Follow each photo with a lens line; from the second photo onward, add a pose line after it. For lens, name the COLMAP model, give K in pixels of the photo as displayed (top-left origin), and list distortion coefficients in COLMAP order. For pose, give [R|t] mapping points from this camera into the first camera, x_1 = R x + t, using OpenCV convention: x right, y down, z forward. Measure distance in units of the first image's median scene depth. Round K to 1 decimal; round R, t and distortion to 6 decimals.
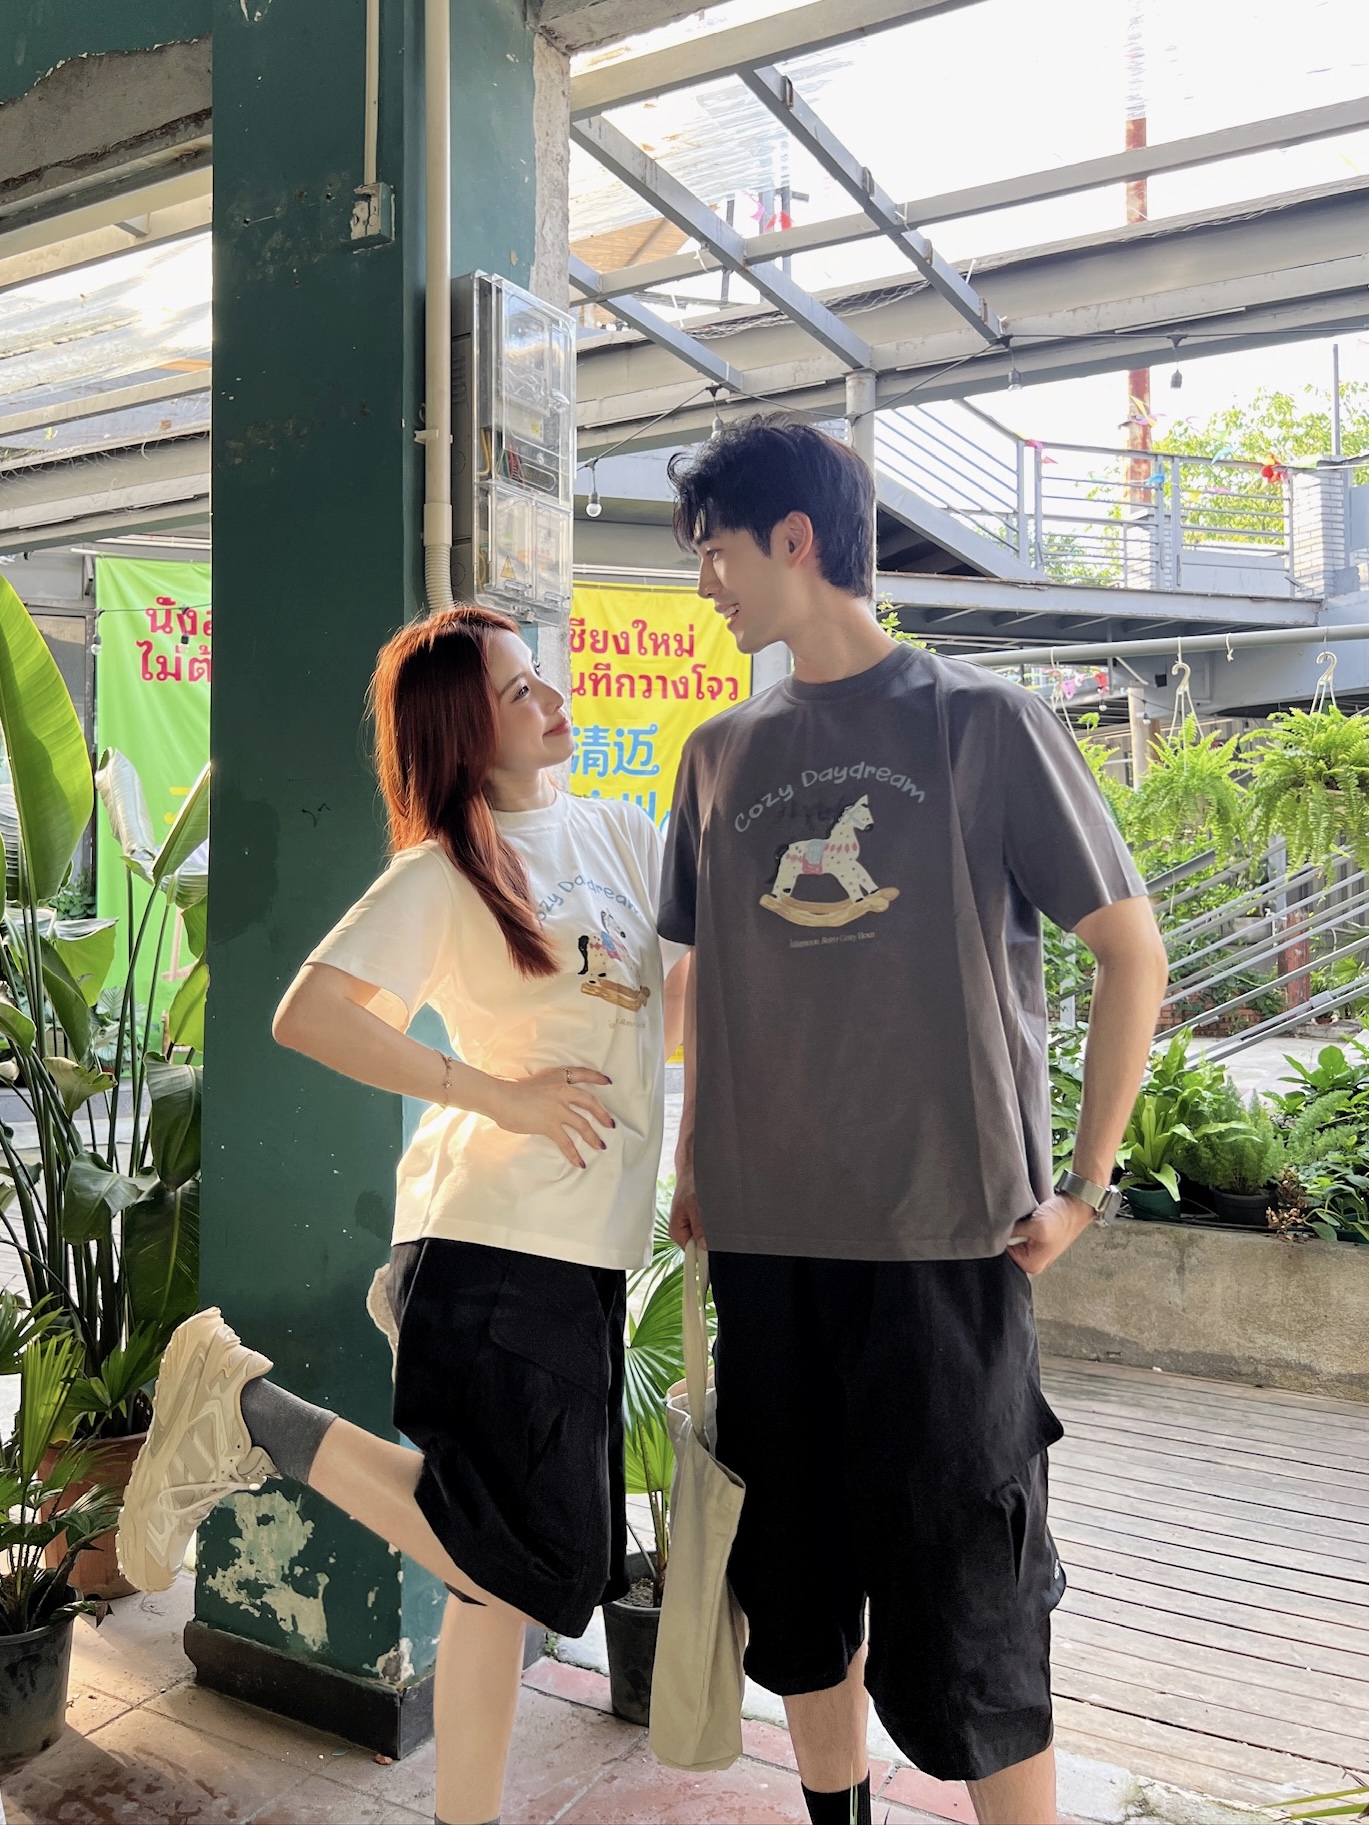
lens RADIAL K [[1367.0, 0, 684.5], [0, 1367.0, 912.5], [0, 0, 1]] dist [0.004005, -0.004583]
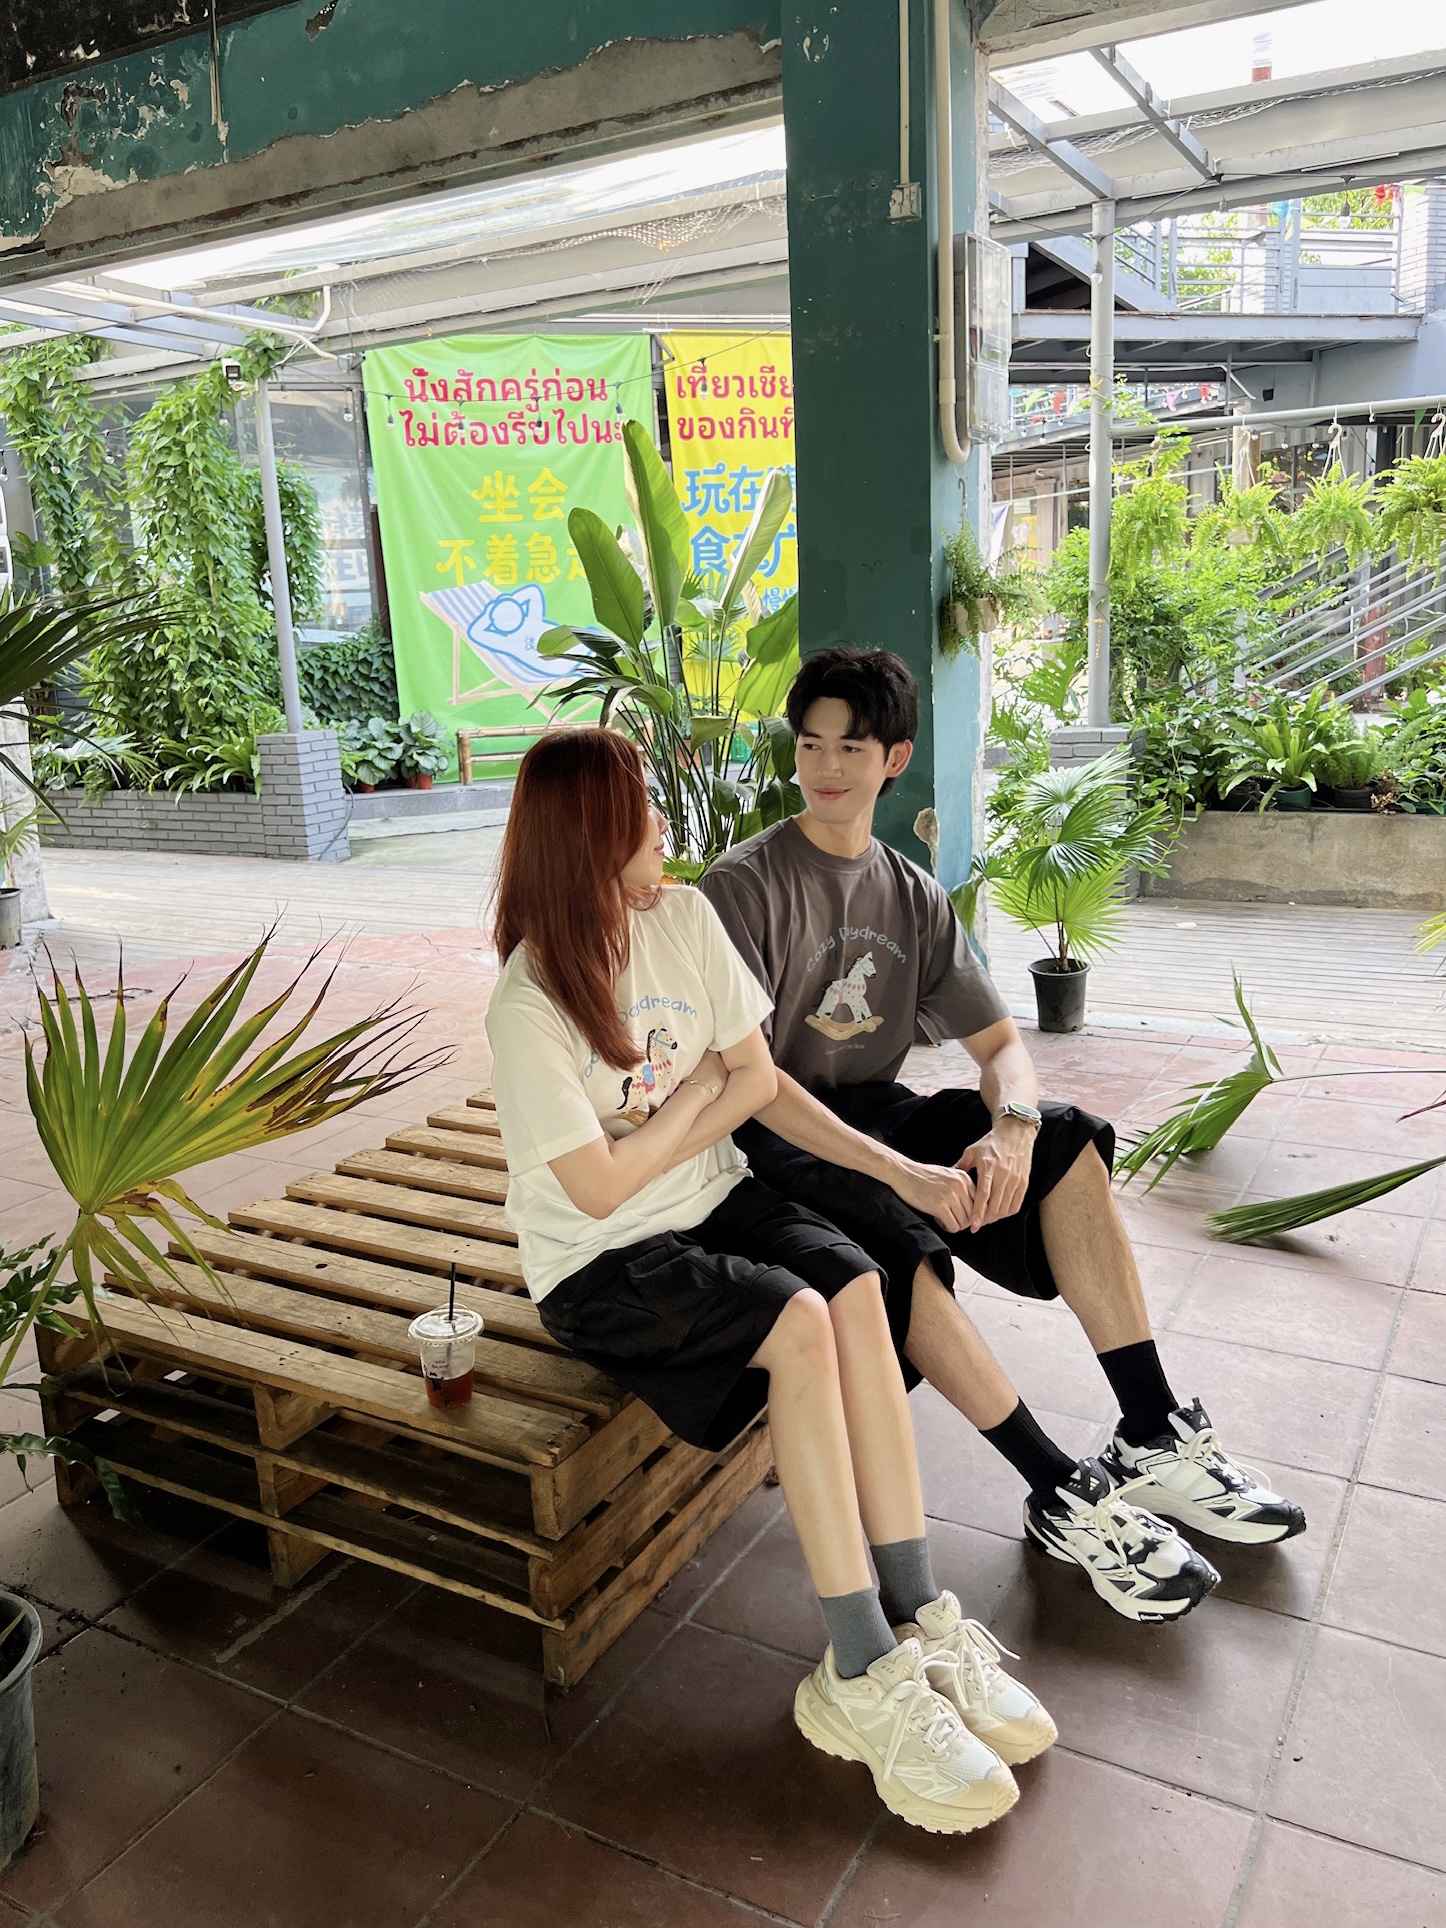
lens RADIAL K [[1333.8, 0, 723.0], [0, 1333.8, 964.0], [0, 0, 1]] dist [0.001179, -0.005094]
pose [[0.998833, -0.043037, -0.021903, -0.278165], [0.047019, 0.970131, 0.237981, 0.006175], [0.011007, -0.238733, 0.971023, -0.513489]]
